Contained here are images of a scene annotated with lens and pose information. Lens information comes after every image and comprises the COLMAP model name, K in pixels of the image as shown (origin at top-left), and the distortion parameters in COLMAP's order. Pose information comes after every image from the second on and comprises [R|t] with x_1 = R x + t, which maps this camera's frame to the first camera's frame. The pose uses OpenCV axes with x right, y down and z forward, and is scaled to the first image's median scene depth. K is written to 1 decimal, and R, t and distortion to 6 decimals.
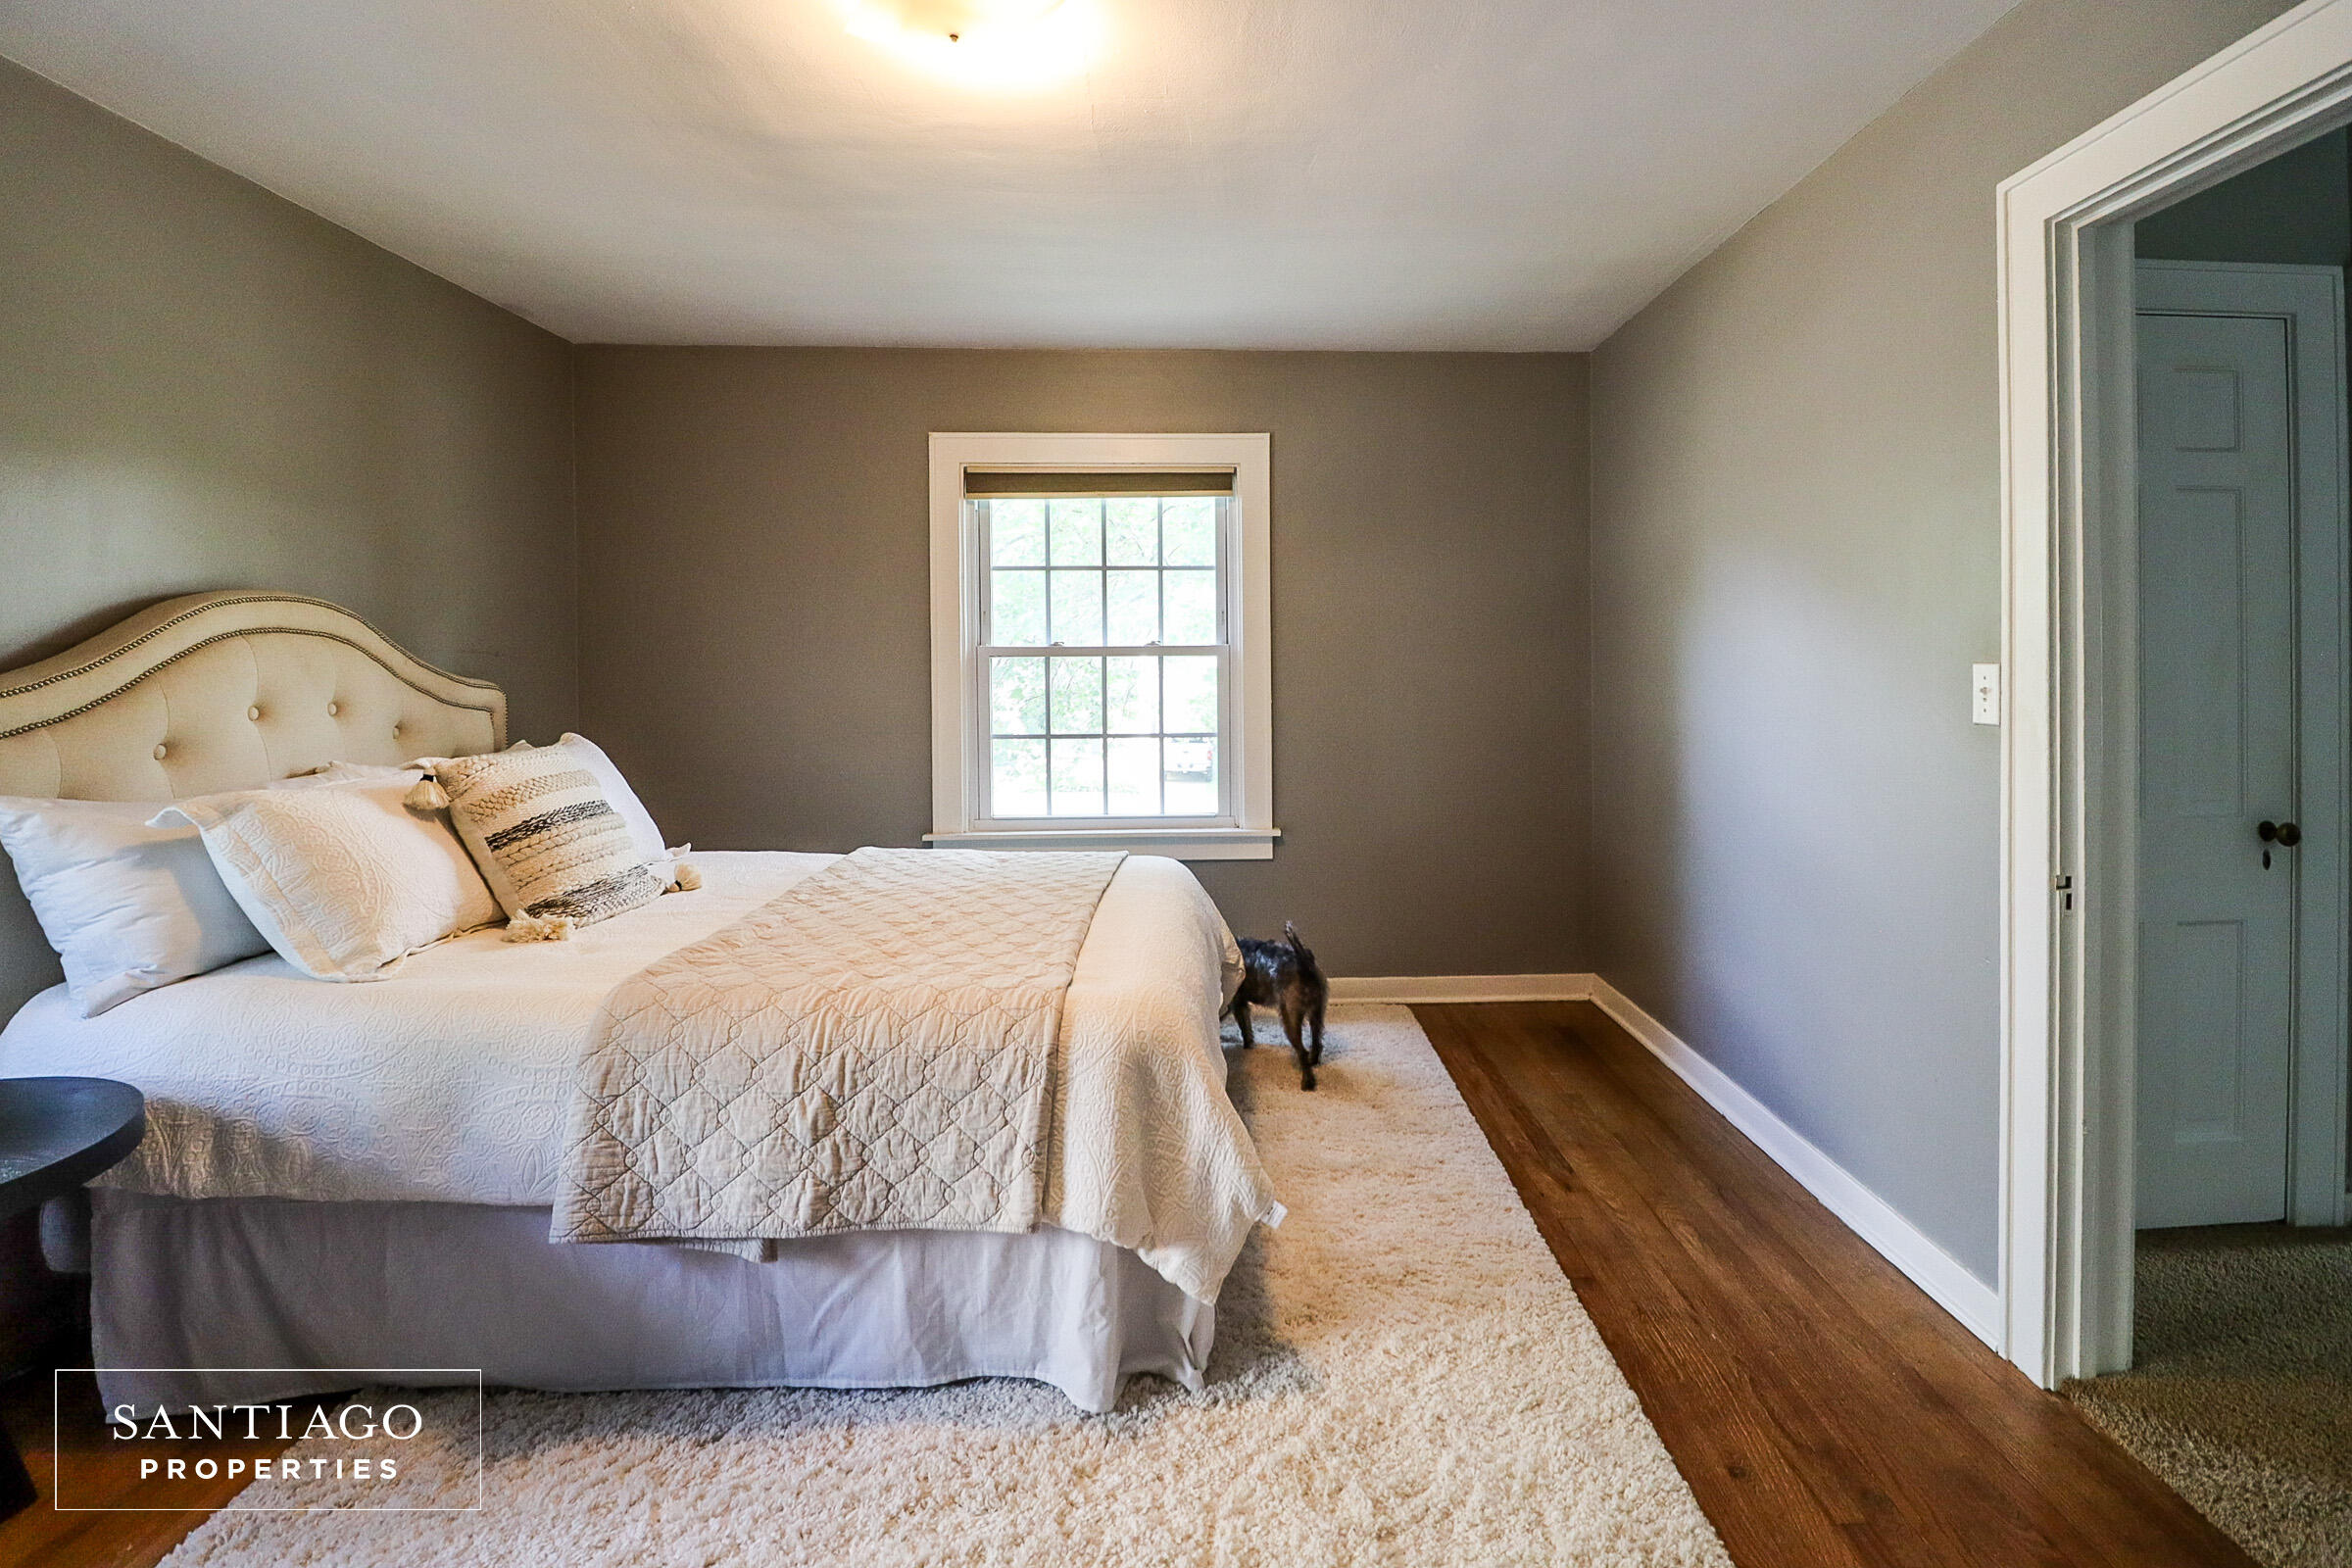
lens RADIAL K [[1102.4, 0, 1168.5], [0, 1102.4, 754.7], [0, 0, 1]] dist [-0.003014, -0.012033]
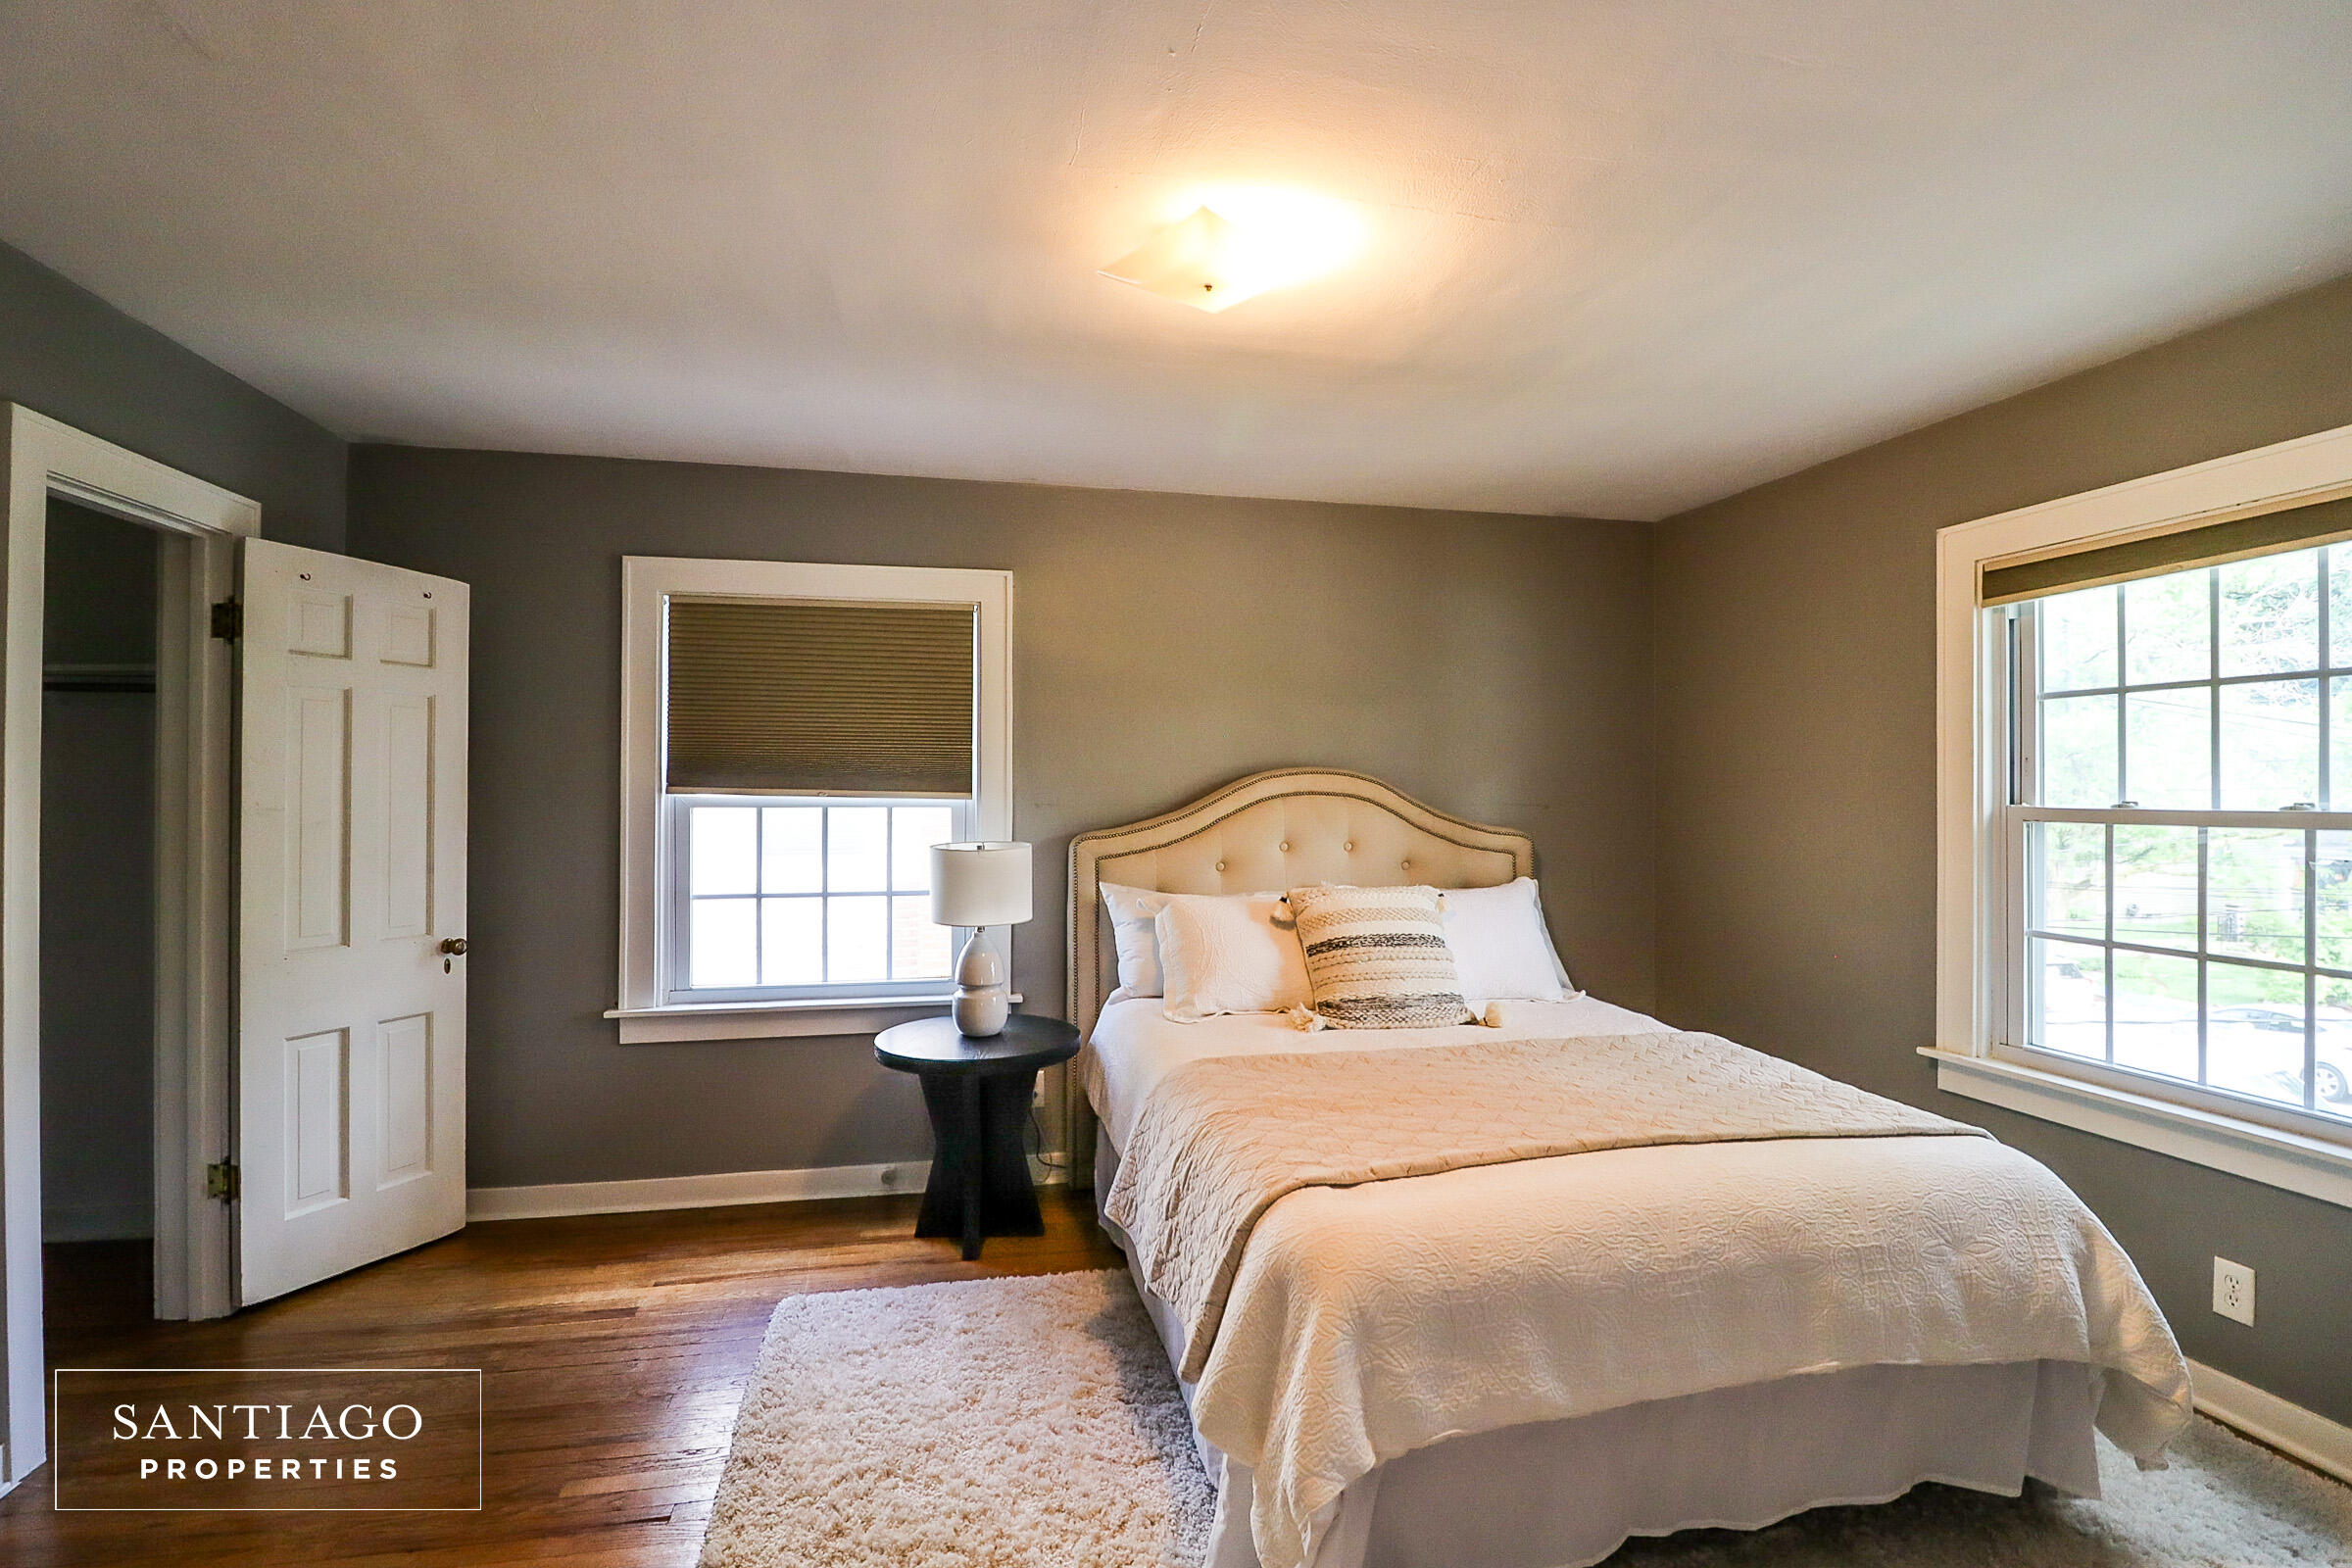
lens RADIAL K [[1102.4, 0, 1168.5], [0, 1102.4, 754.7], [0, 0, 1]] dist [-0.003014, -0.012033]
pose [[0.177766, -0.023491, -0.983792, 0.455551], [-0.084658, 0.995644, -0.039071, -0.060846], [0.980425, 0.090231, 0.175003, 0.356413]]
